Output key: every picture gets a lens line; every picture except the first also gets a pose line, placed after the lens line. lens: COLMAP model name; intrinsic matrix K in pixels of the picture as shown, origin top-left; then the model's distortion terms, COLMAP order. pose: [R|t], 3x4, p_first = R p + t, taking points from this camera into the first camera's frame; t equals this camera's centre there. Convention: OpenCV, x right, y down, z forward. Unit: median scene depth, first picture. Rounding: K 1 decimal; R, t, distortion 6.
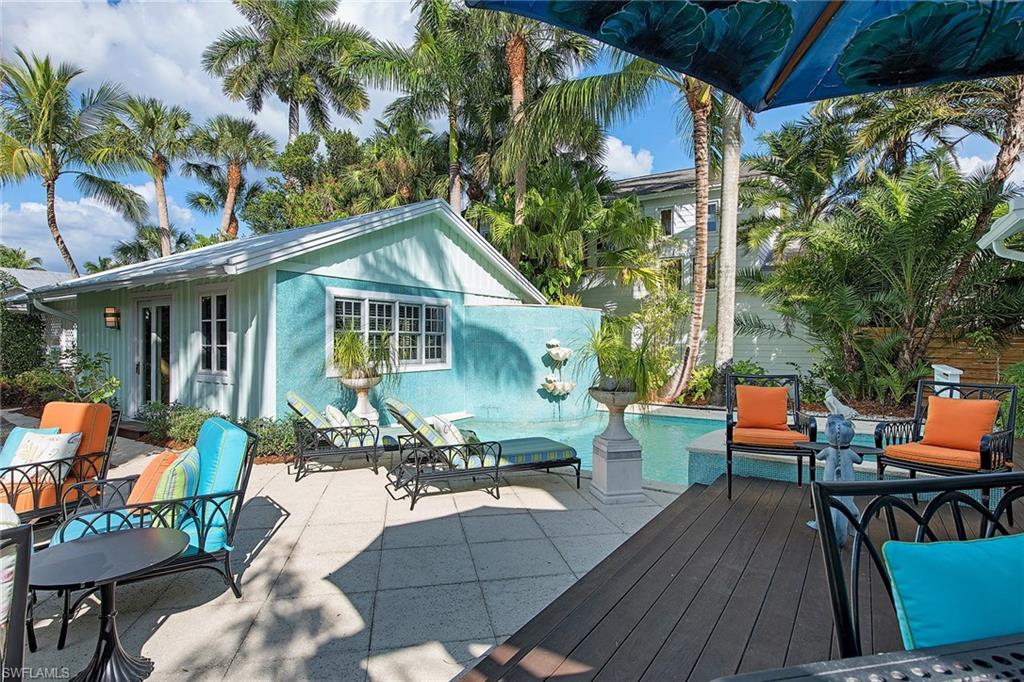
lens RADIAL K [[542.8, 0, 512.4], [0, 542.8, 341.7], [0, 0, 1]] dist [-0.005799, -0.002089]
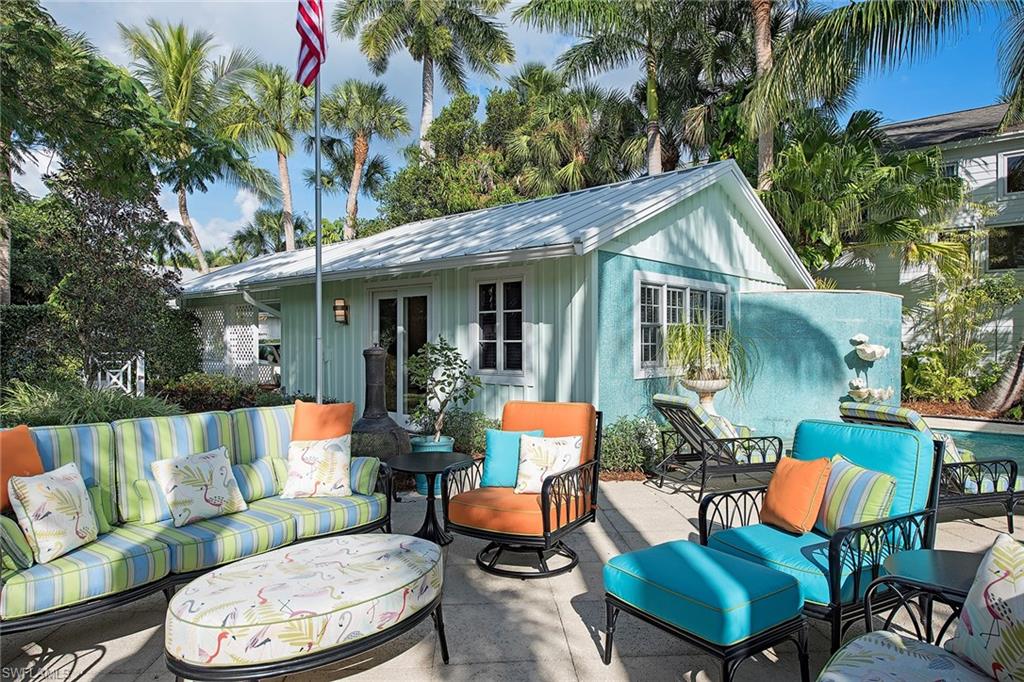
lens RADIAL K [[660.3, 0, 511.9], [0, 660.3, 342.3], [0, 0, 1]] dist [0.003209, 0.000965]
pose [[0.988779, -0.001902, -0.149371, -0.199558], [0.001909, 0.999998, -0.000098, 0.004881], [0.149371, -0.000189, 0.988781, -0.014904]]
